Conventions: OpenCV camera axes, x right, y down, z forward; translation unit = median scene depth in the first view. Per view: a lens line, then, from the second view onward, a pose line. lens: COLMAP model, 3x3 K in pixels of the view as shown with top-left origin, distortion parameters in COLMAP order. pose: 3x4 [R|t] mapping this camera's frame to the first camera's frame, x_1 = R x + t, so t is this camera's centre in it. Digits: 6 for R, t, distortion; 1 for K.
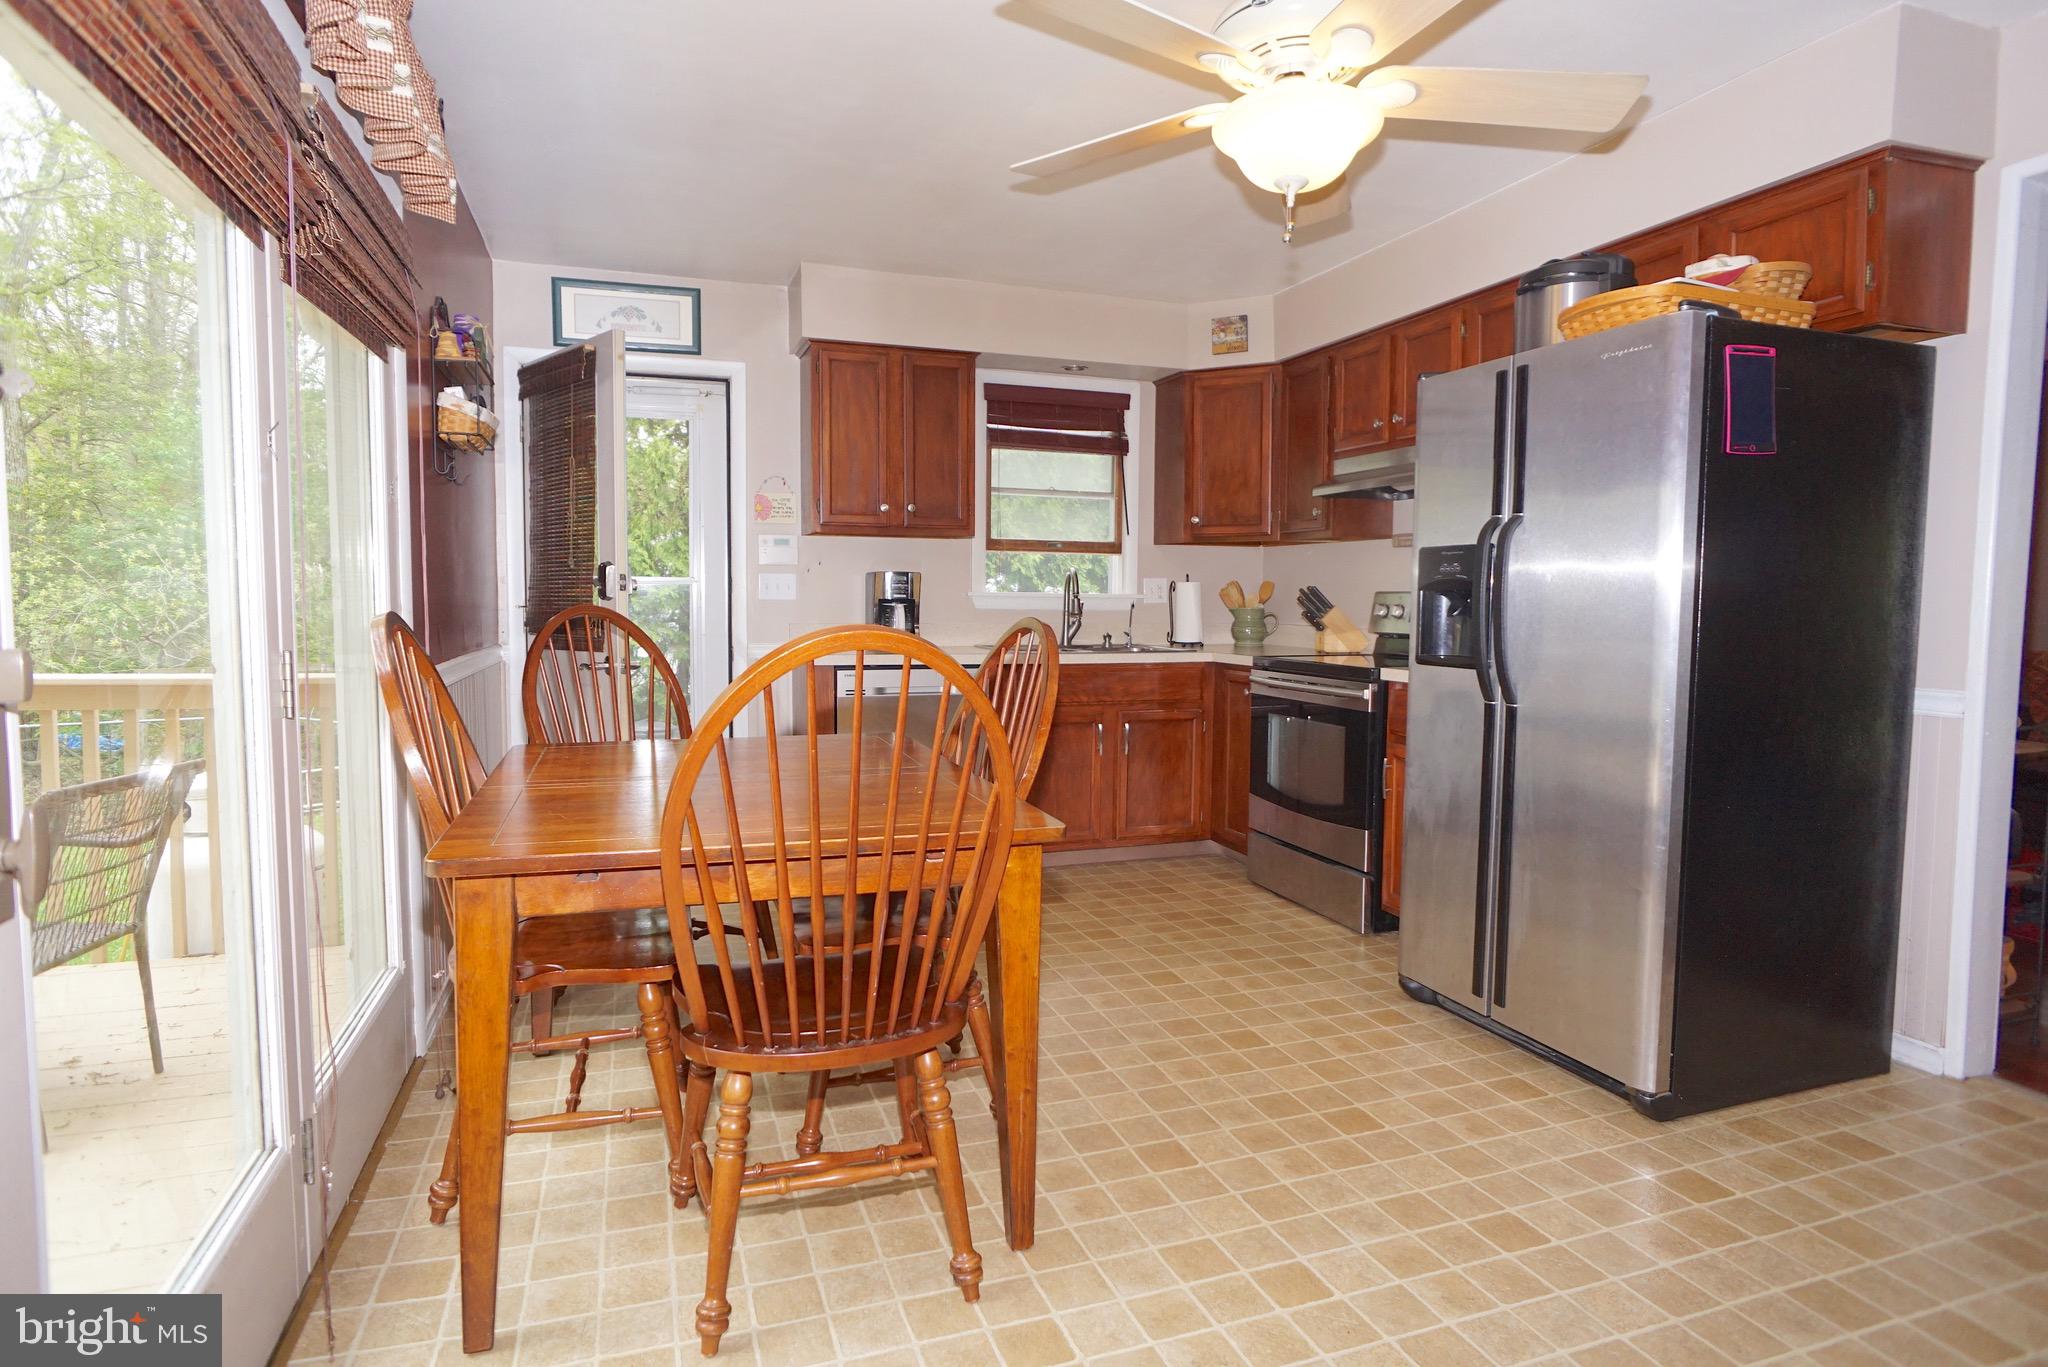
lens RADIAL K [[1097.1, 0, 1024.2], [0, 1097.1, 678.0], [0, 0, 1]] dist [-0.025420, 0.004921]
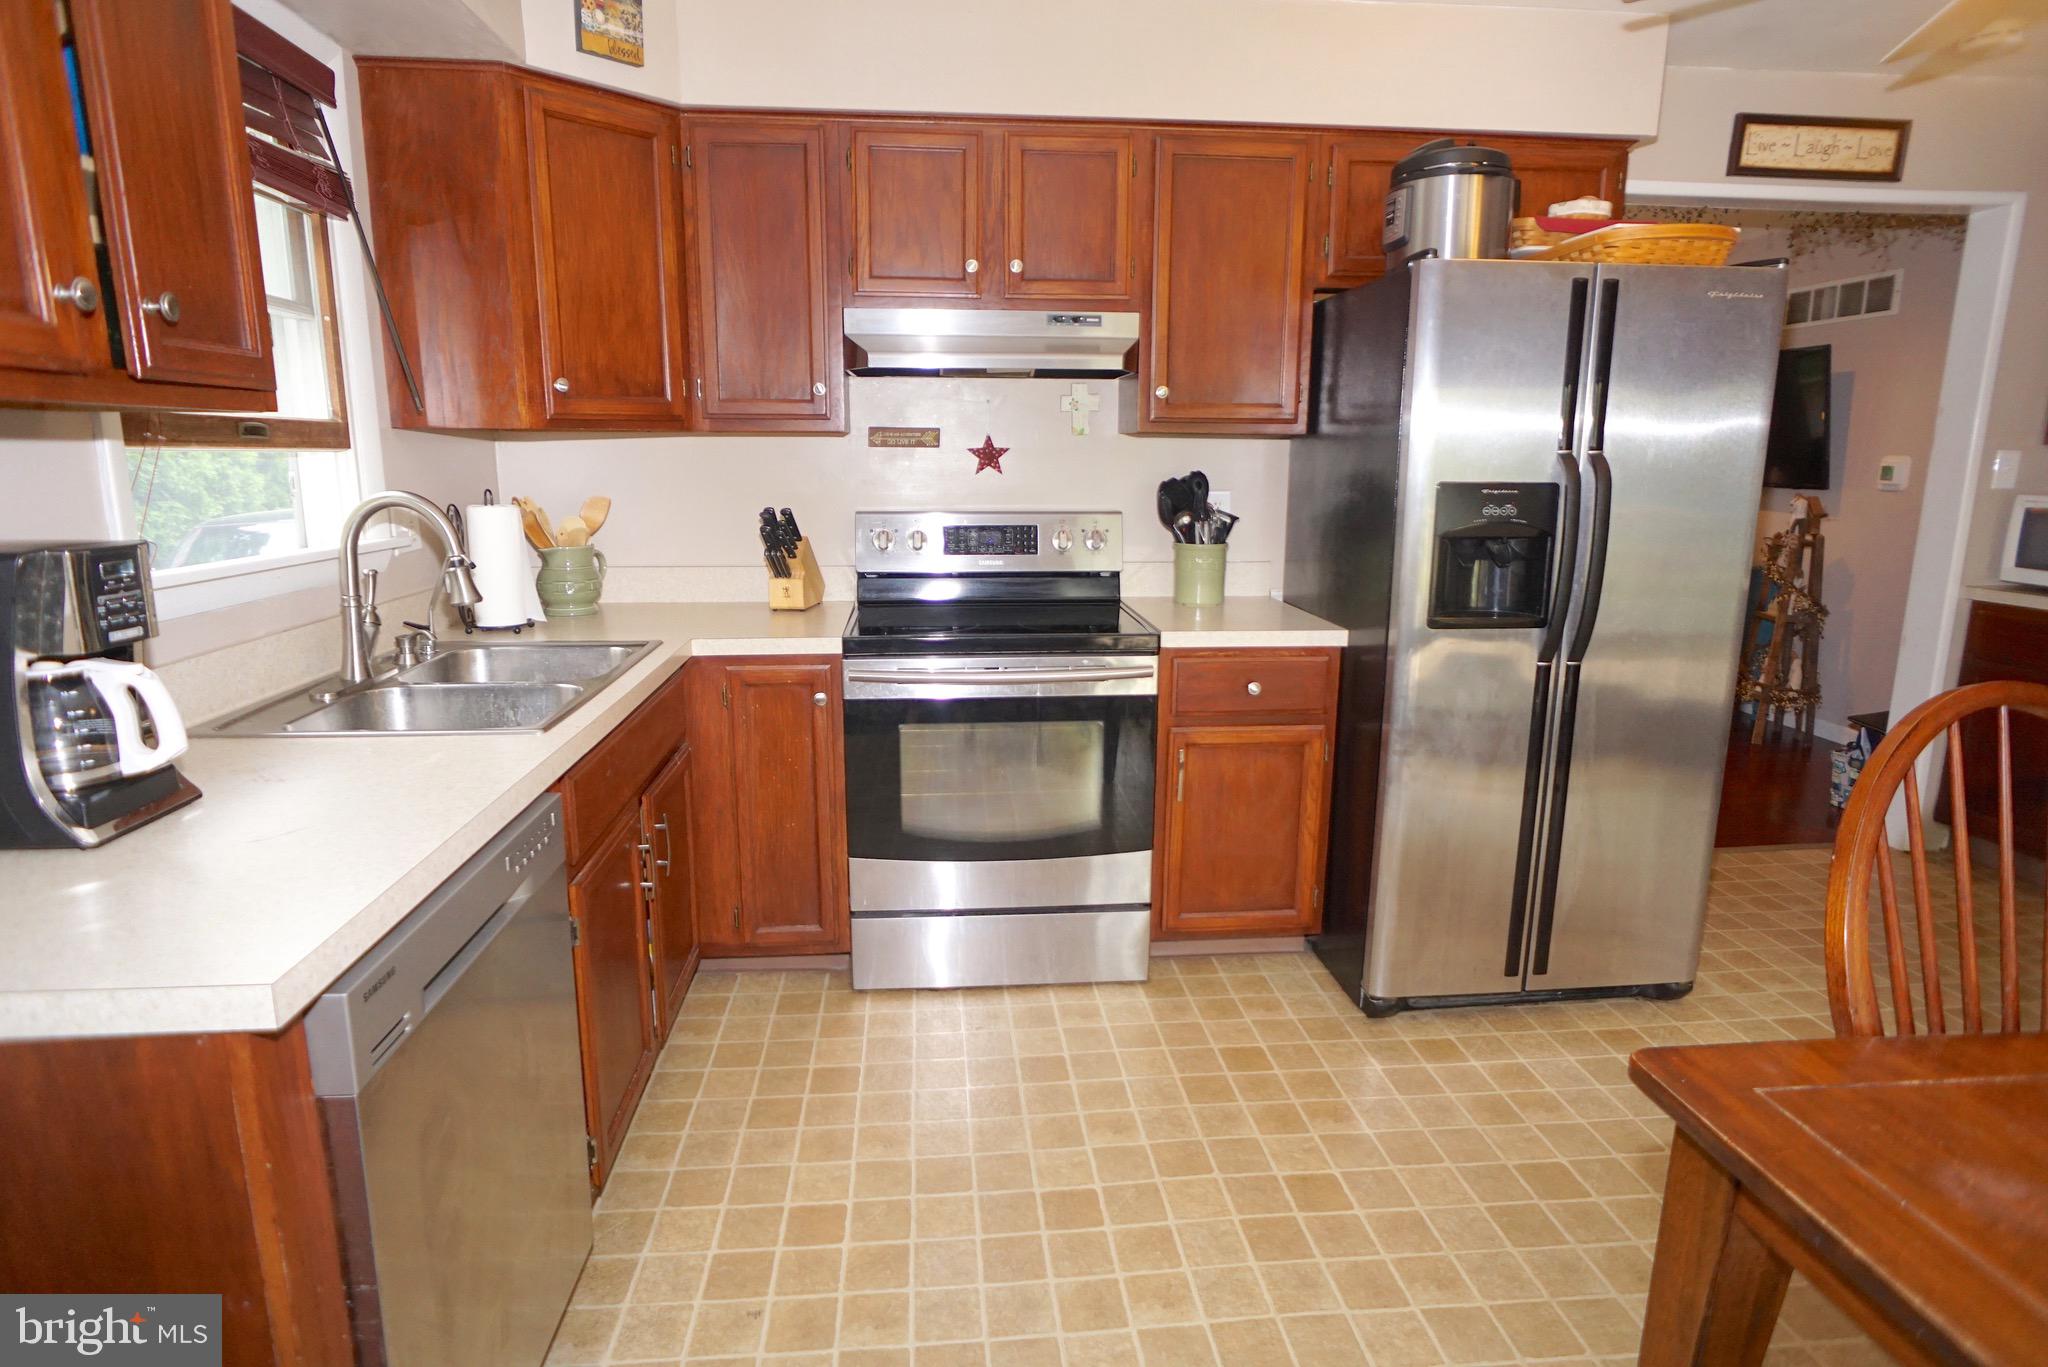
lens RADIAL K [[1097.1, 0, 1017.5], [0, 1097.1, 674.2], [0, 0, 1]] dist [-0.025420, 0.004921]
pose [[0.253404, -0.202678, 0.945890, -0.423994], [0.070131, 0.979081, 0.191002, -0.136727], [-0.964815, 0.017936, 0.262317, 0.954008]]
